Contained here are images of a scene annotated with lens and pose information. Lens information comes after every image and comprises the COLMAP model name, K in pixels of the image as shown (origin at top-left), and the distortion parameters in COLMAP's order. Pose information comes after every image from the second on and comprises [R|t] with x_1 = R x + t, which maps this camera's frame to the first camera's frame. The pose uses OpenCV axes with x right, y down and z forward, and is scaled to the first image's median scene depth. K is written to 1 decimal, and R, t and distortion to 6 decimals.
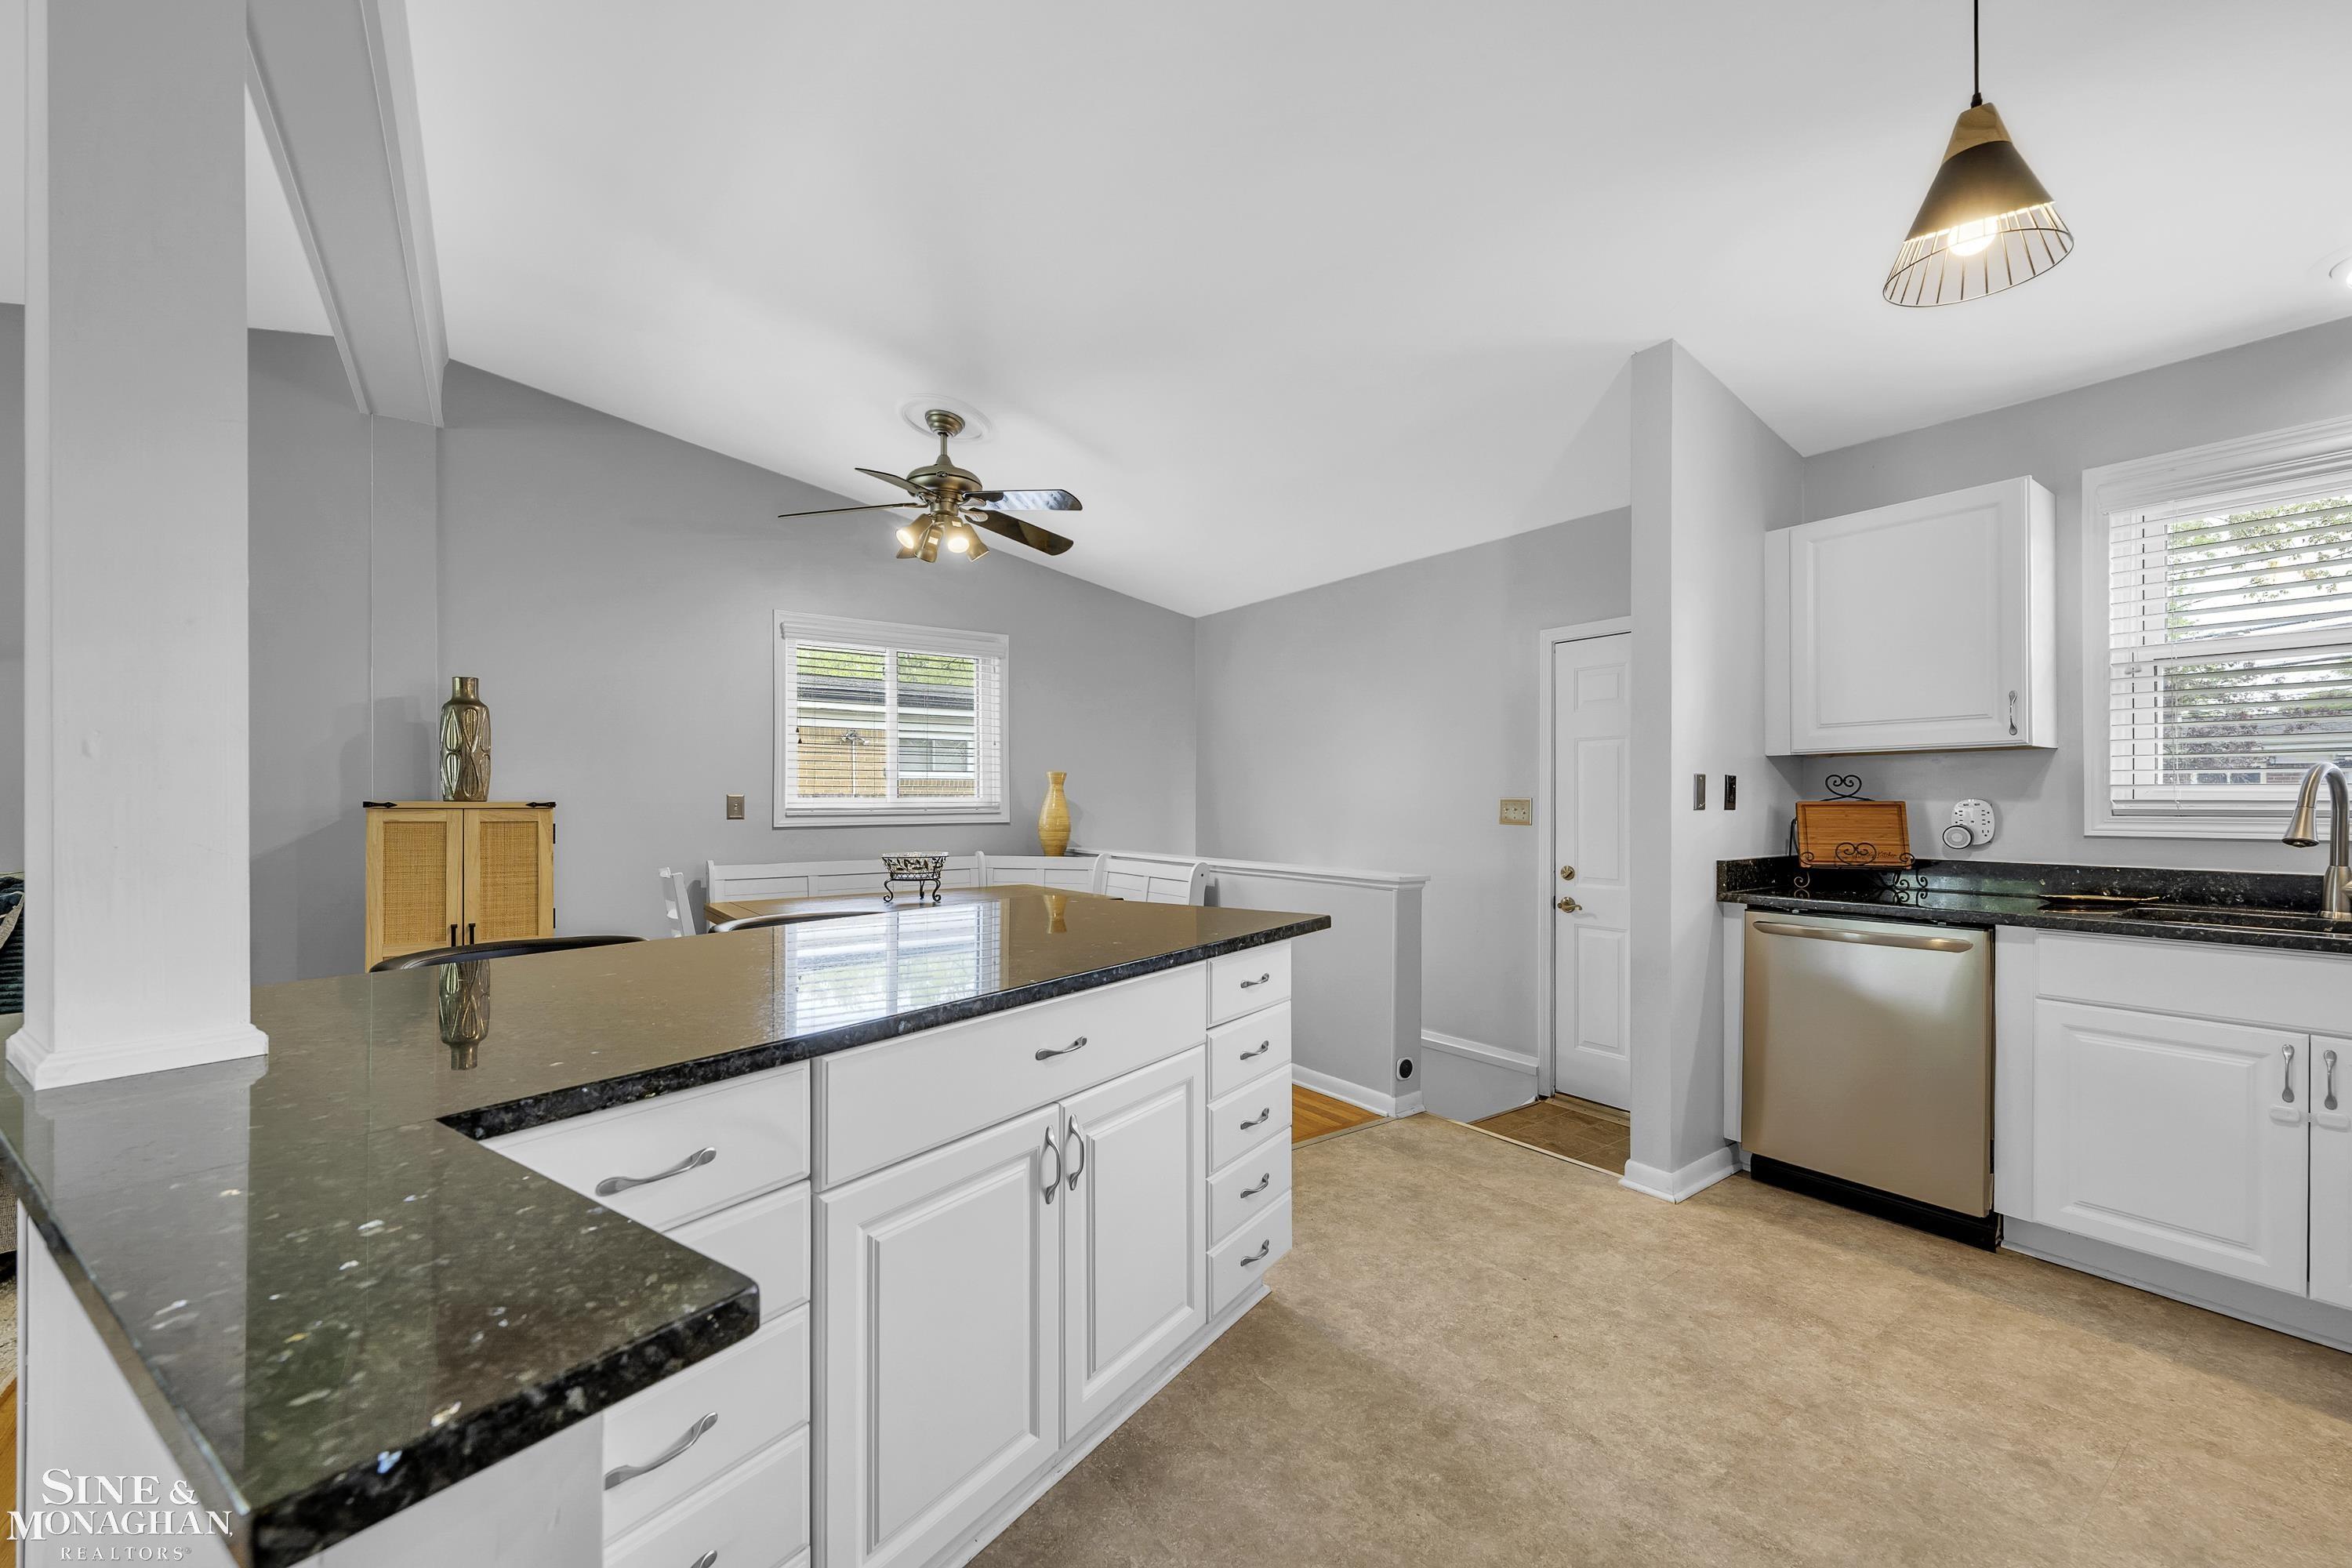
lens RADIAL K [[939.1, 0, 1168.3], [0, 939.1, 808.2], [0, 0, 1]] dist [-0.001888, -0.000036]
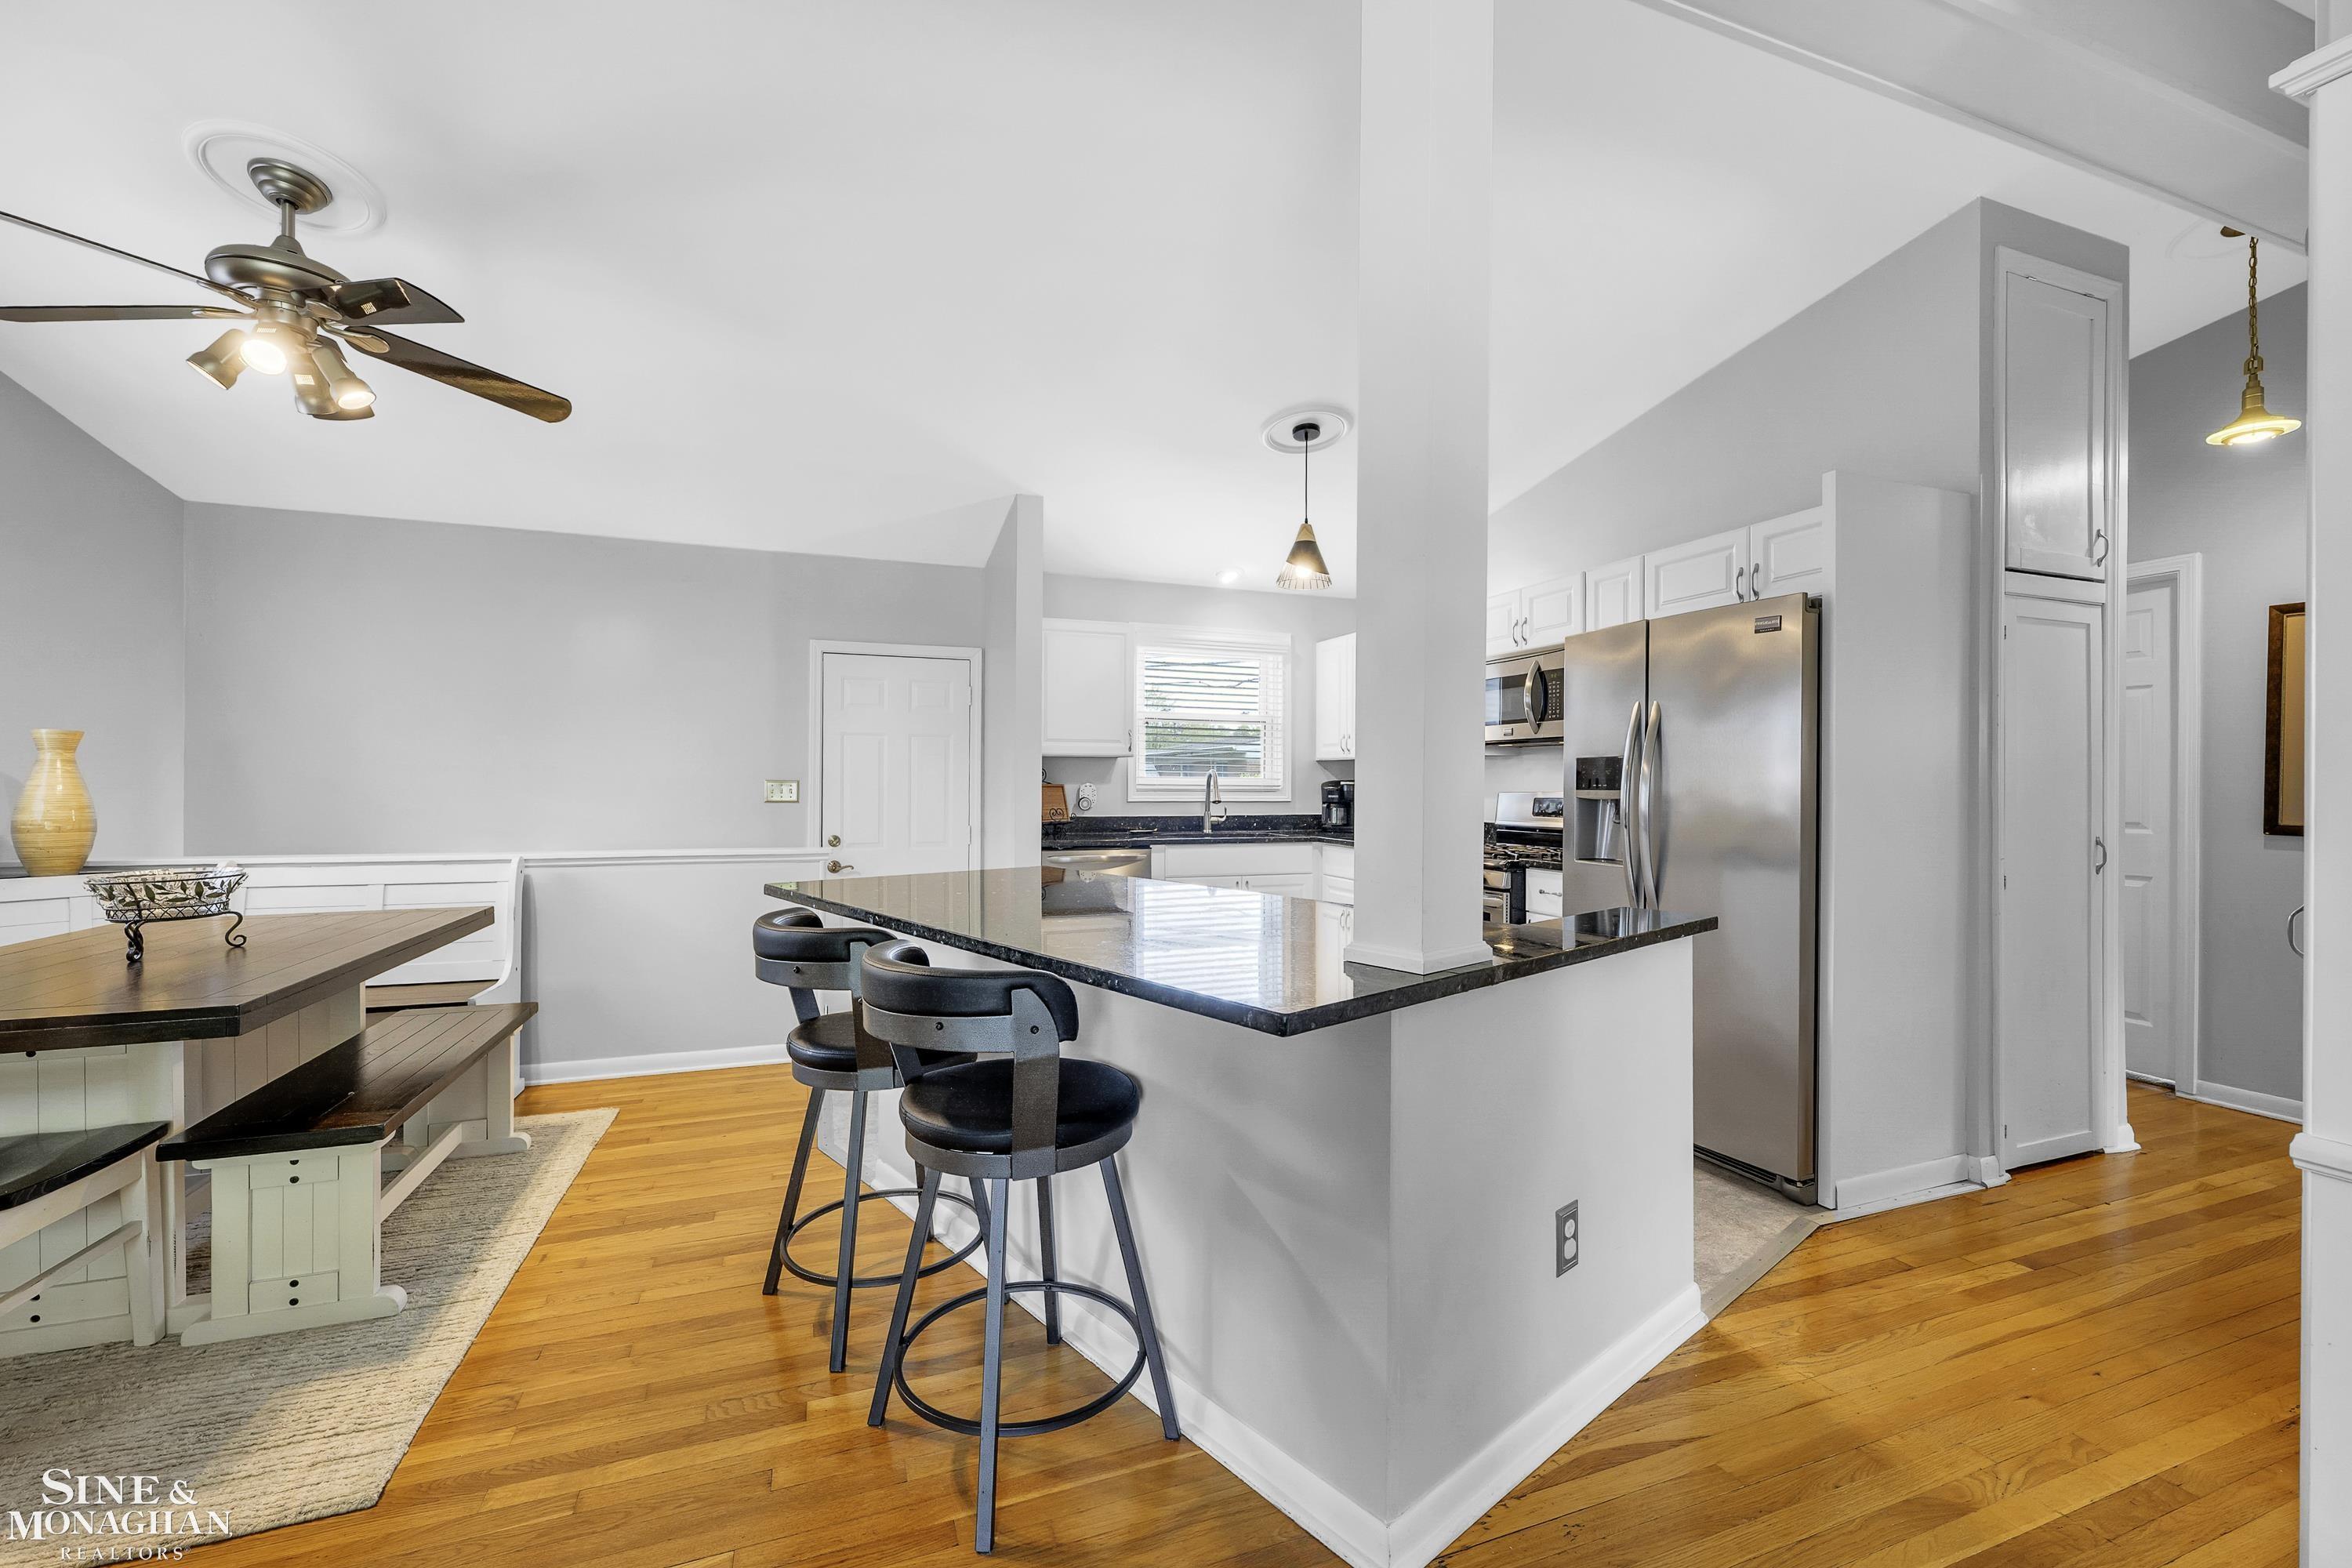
lens RADIAL K [[956.0, 0, 1171.4], [0, 956.0, 789.5], [0, 0, 1]] dist [0.000191, 0.000026]
pose [[0.254965, -0.006815, 0.966926, -0.977024], [0.000076, 0.999975, 0.007028, -0.010998], [-0.966950, -0.001719, 0.254959, 0.360485]]
